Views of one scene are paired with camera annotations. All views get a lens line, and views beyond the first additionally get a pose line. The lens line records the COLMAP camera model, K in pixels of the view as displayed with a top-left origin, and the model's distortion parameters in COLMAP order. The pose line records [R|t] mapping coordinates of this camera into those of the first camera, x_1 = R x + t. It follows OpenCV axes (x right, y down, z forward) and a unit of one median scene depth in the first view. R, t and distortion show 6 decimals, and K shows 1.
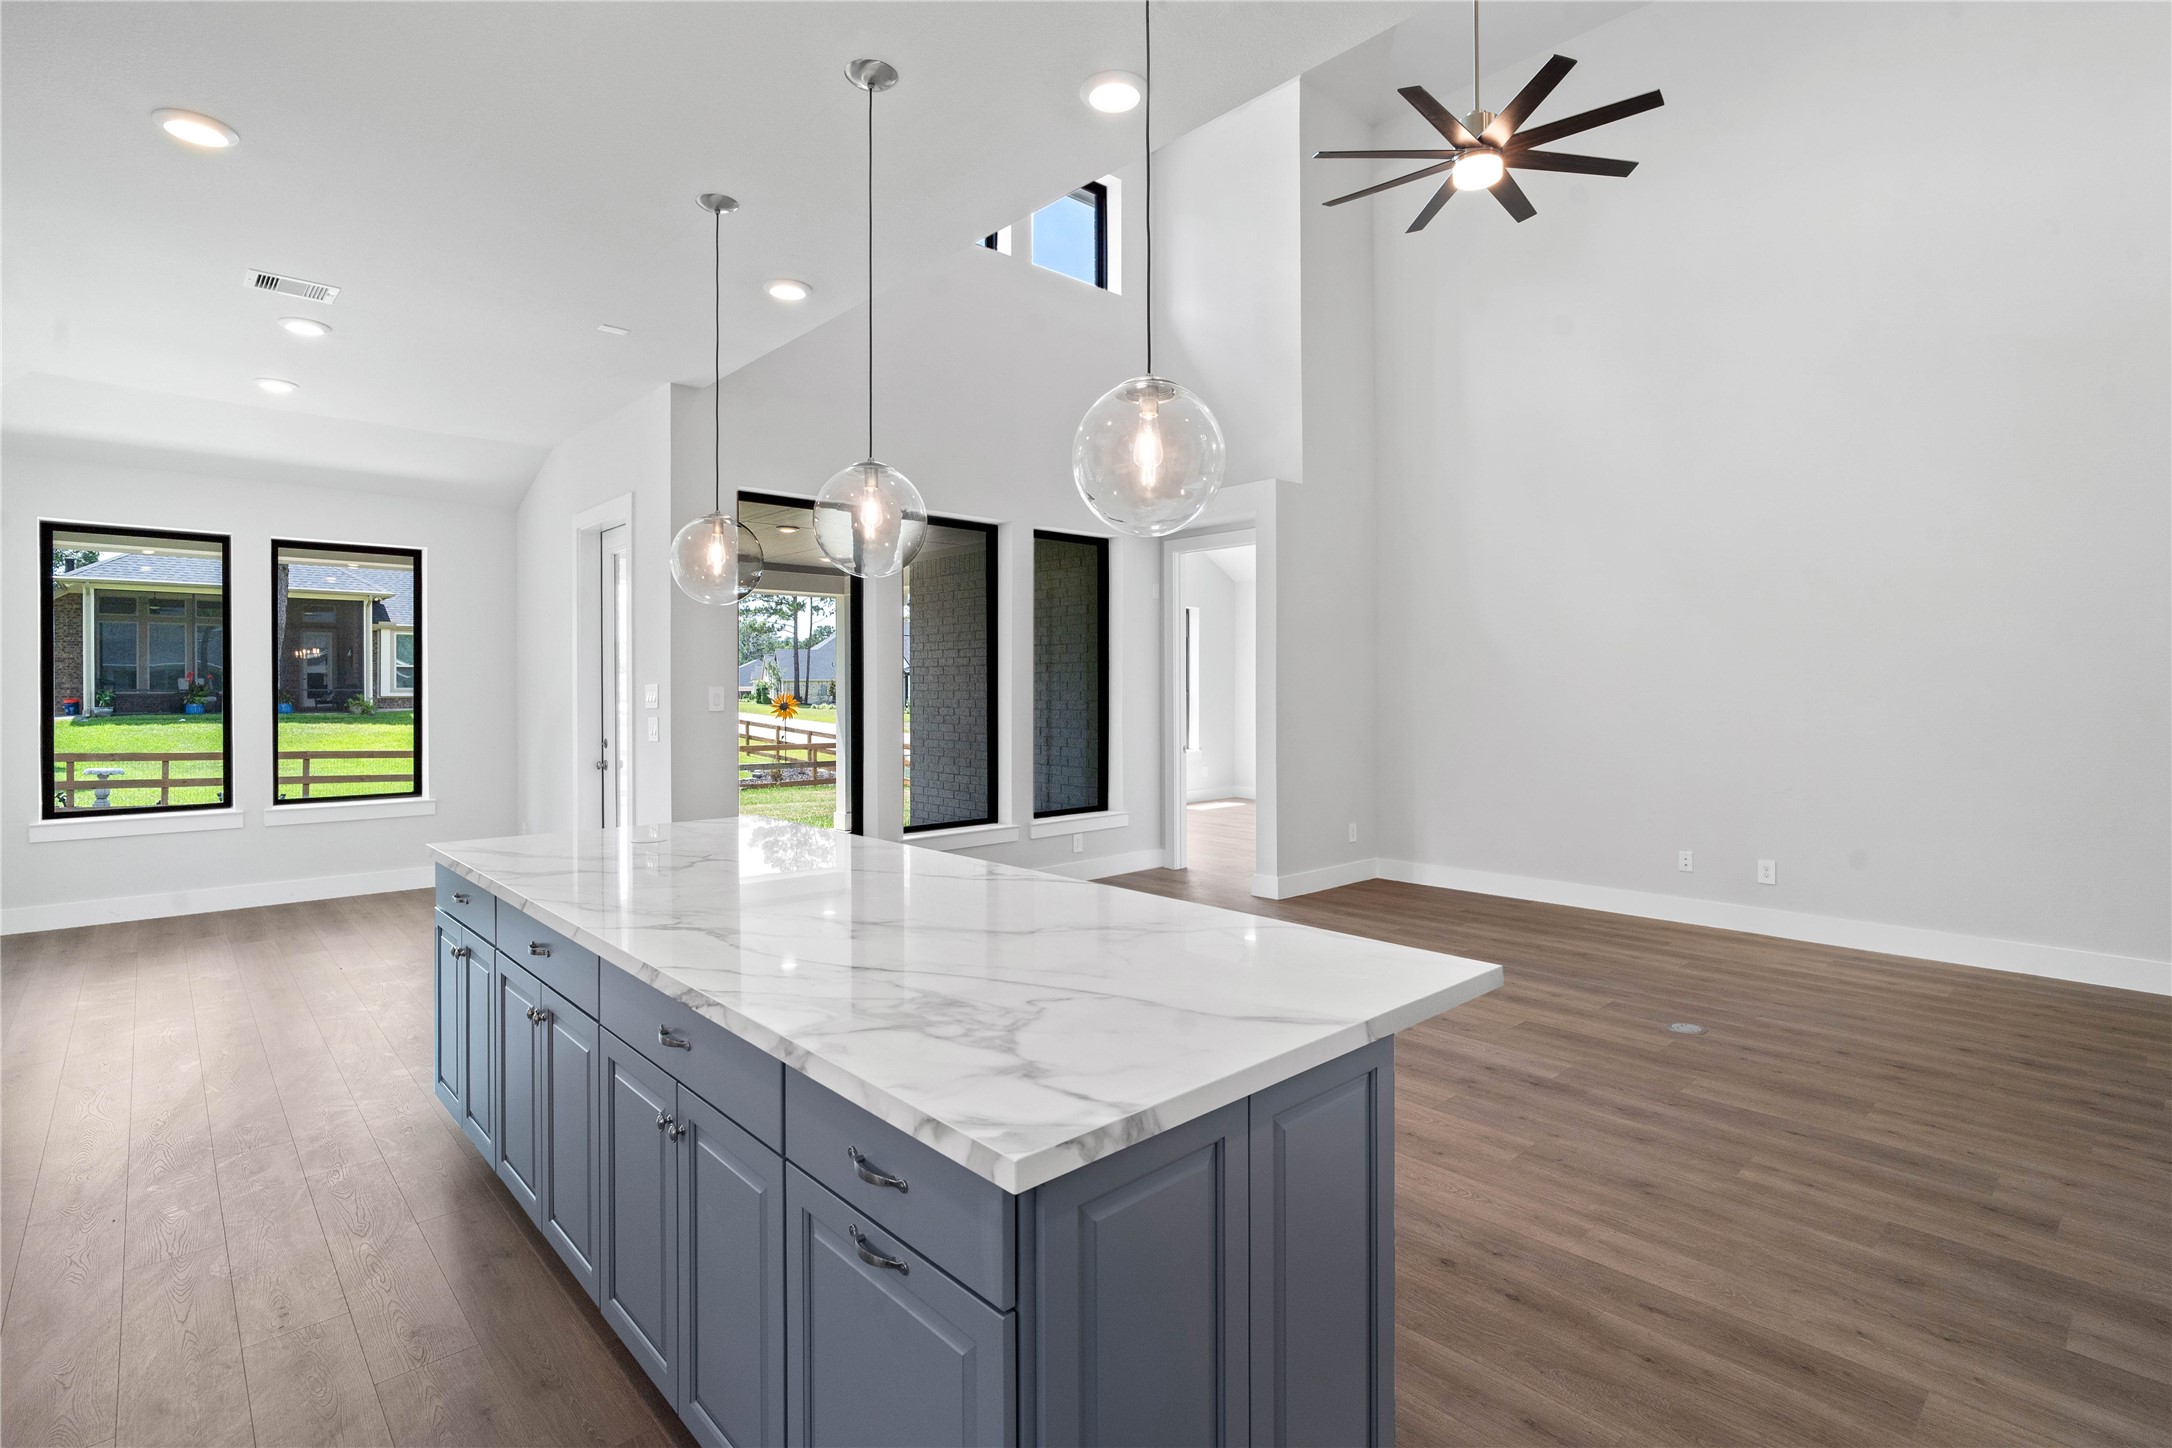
lens RADIAL K [[1026.1, 0, 1079.6], [0, 1026.1, 693.7], [0, 0, 1]] dist [-0.019150, 0.006928]
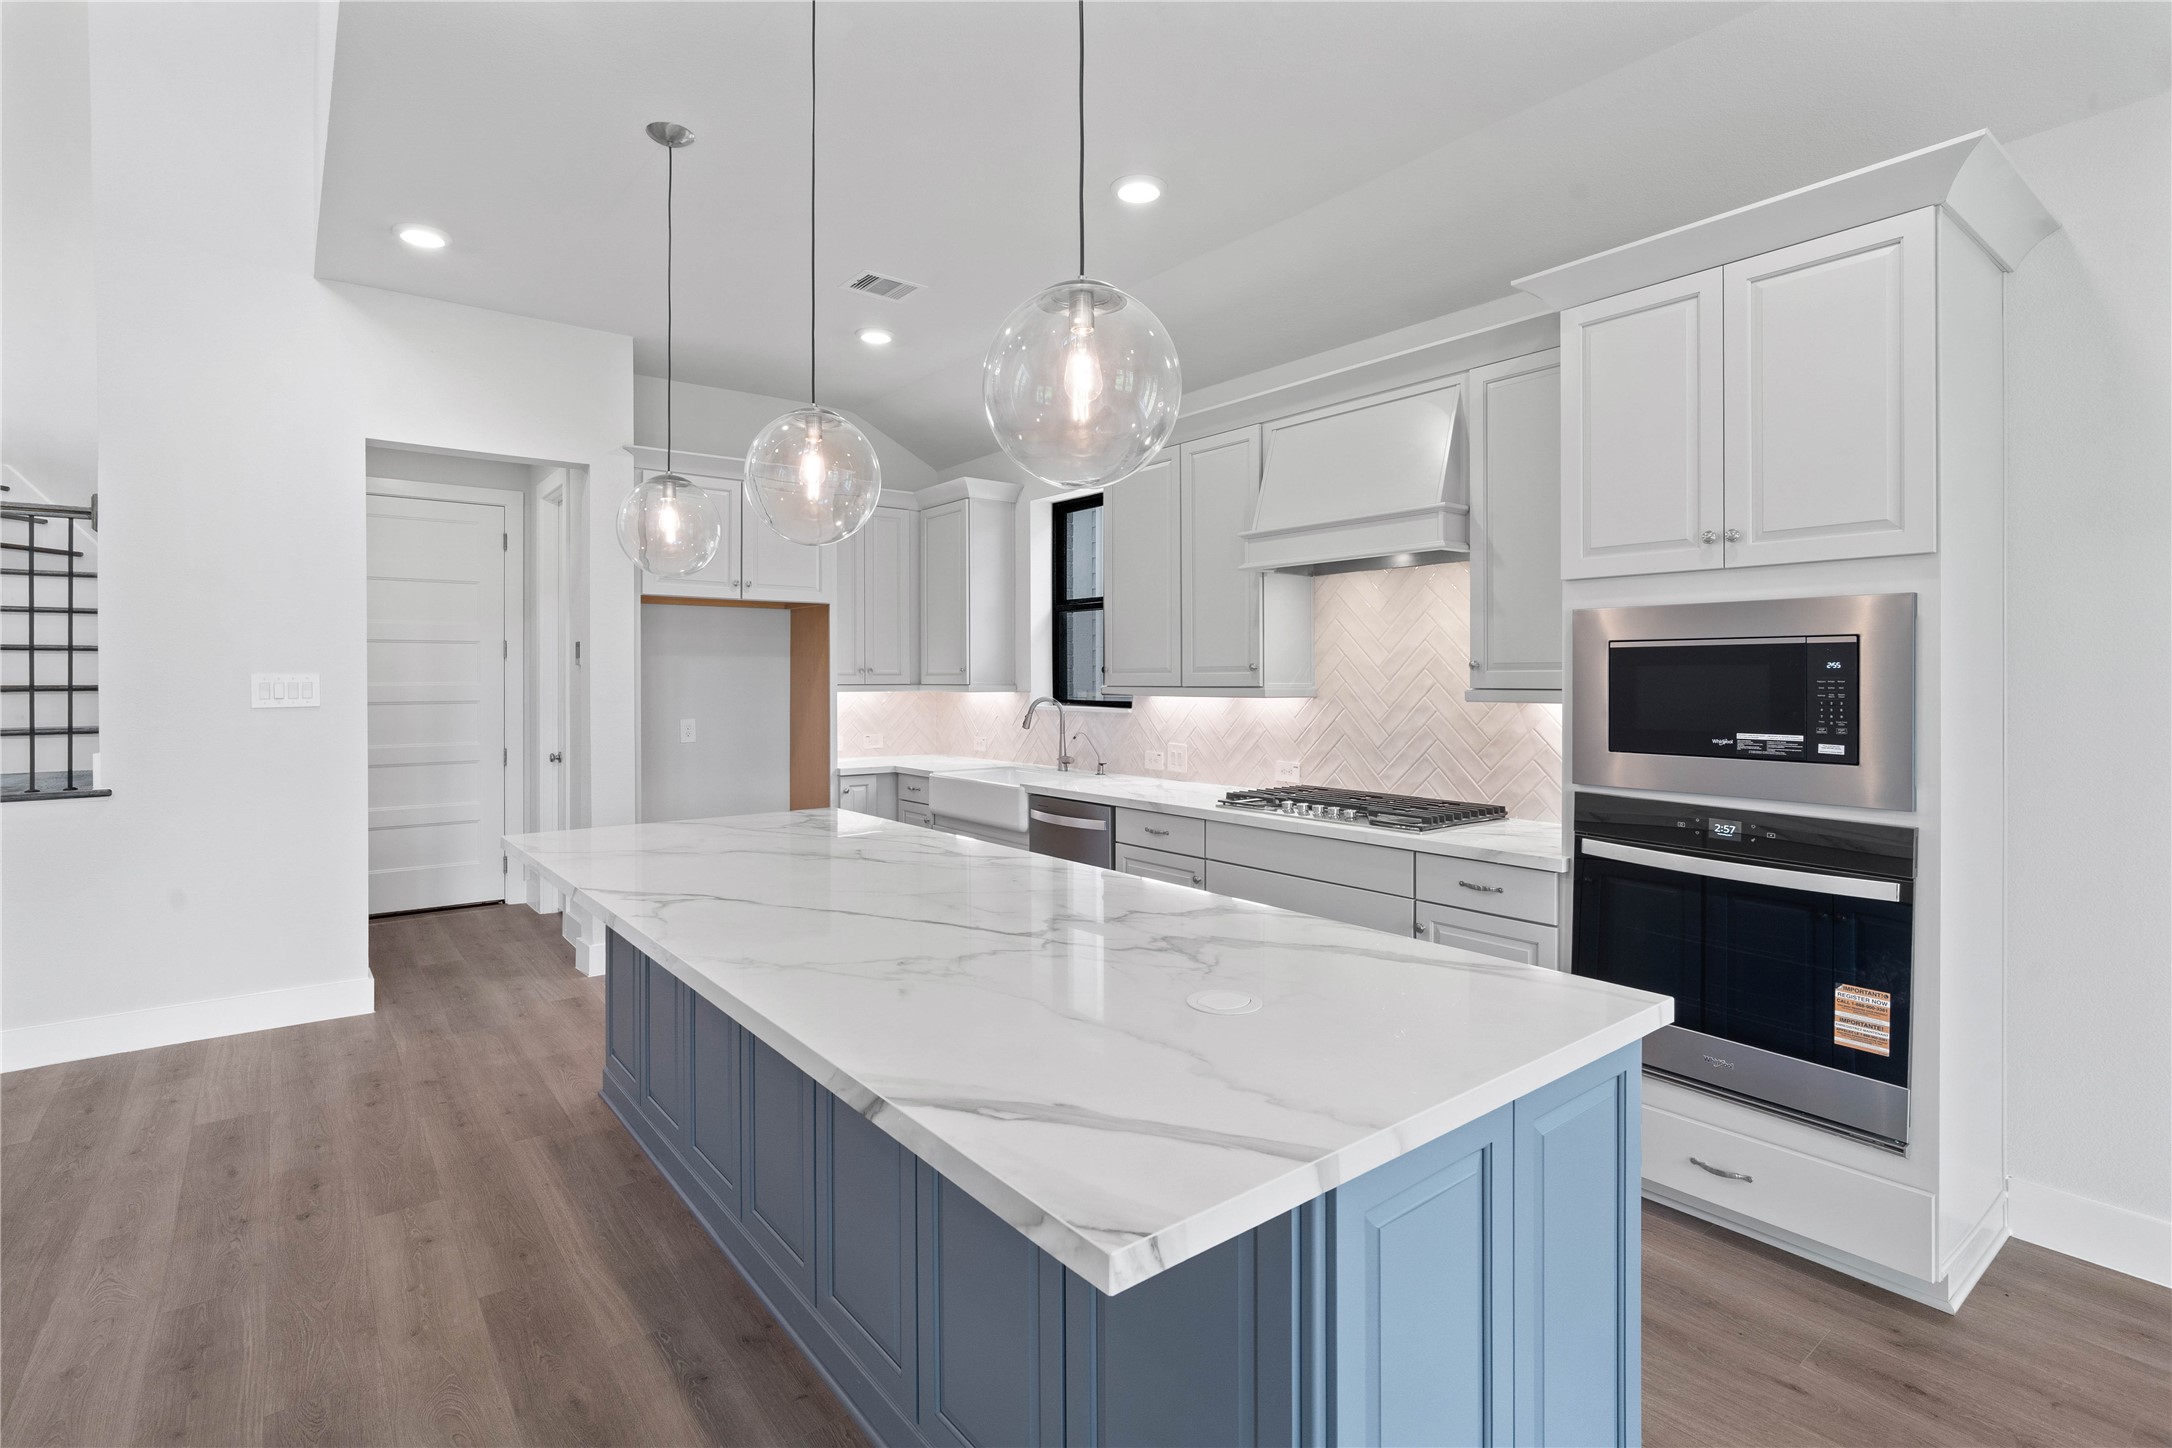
lens RADIAL K [[1026.1, 0, 1080.9], [0, 1026.1, 685.5], [0, 0, 1]] dist [-0.019150, 0.006928]
pose [[-0.997359, 0.004623, 0.072487, -0.199677], [0.005837, 0.999846, 0.016548, -0.004649], [-0.072399, 0.016927, -0.997232, 0.749778]]
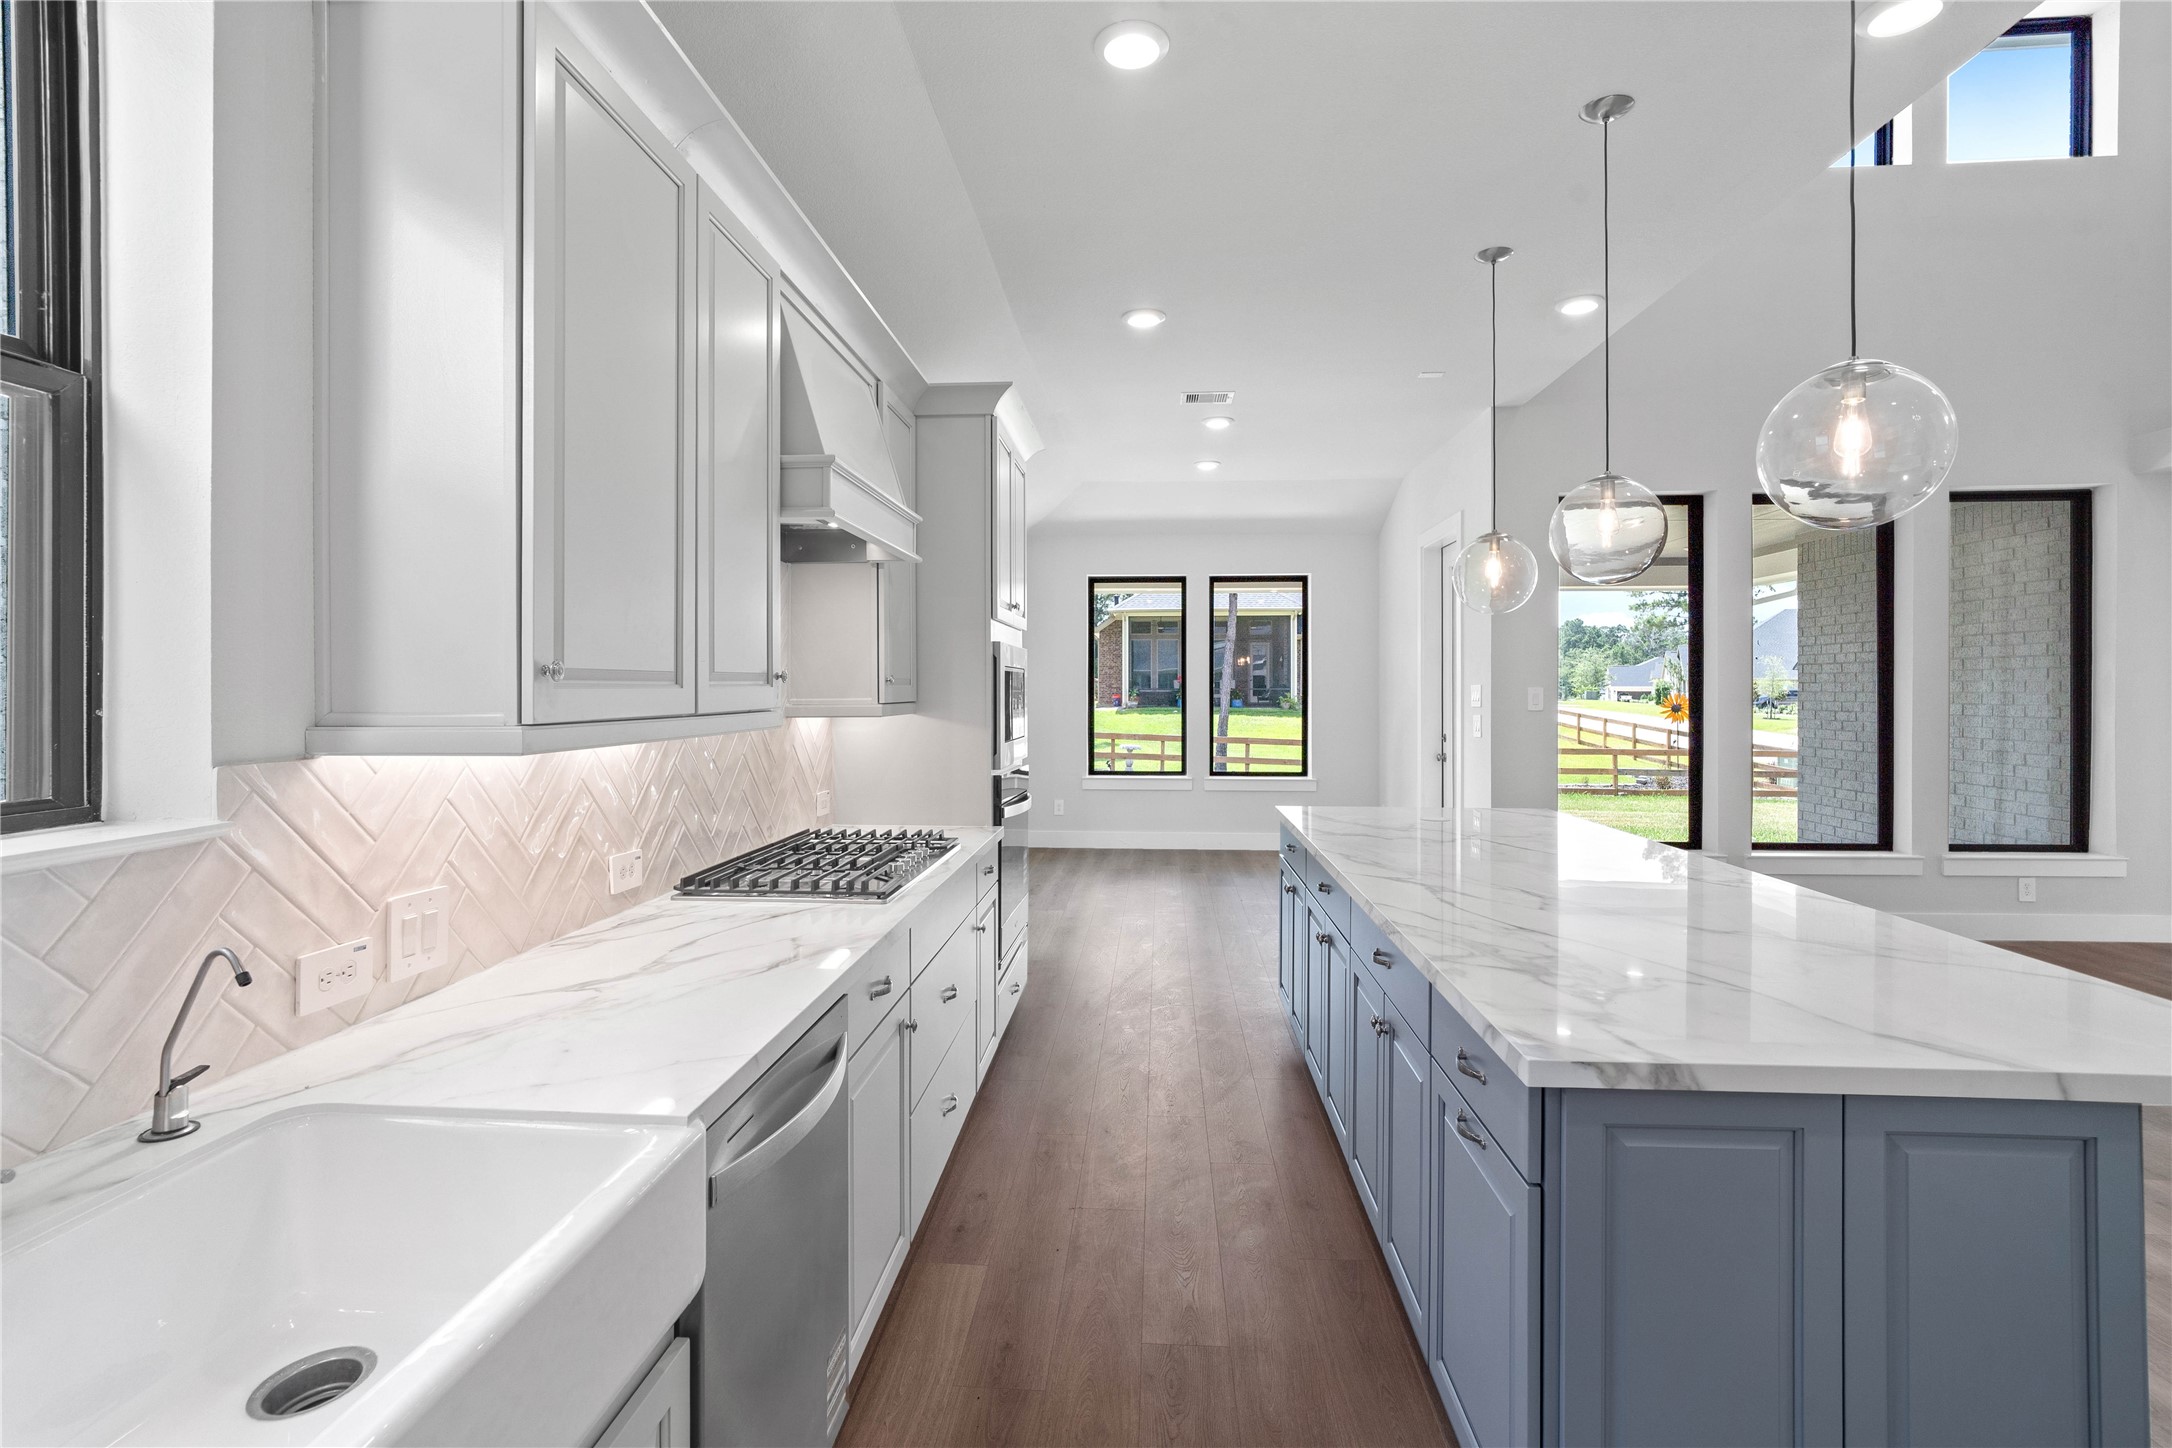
lens RADIAL K [[1026.1, 0, 1083.2], [0, 1026.1, 694.7], [0, 0, 1]] dist [-0.019150, 0.006928]
pose [[0.683065, 0.006031, -0.730333, 0.080833], [-0.005084, 0.999981, 0.003503, -0.000361], [0.730340, 0.001320, 0.683083, -0.046608]]
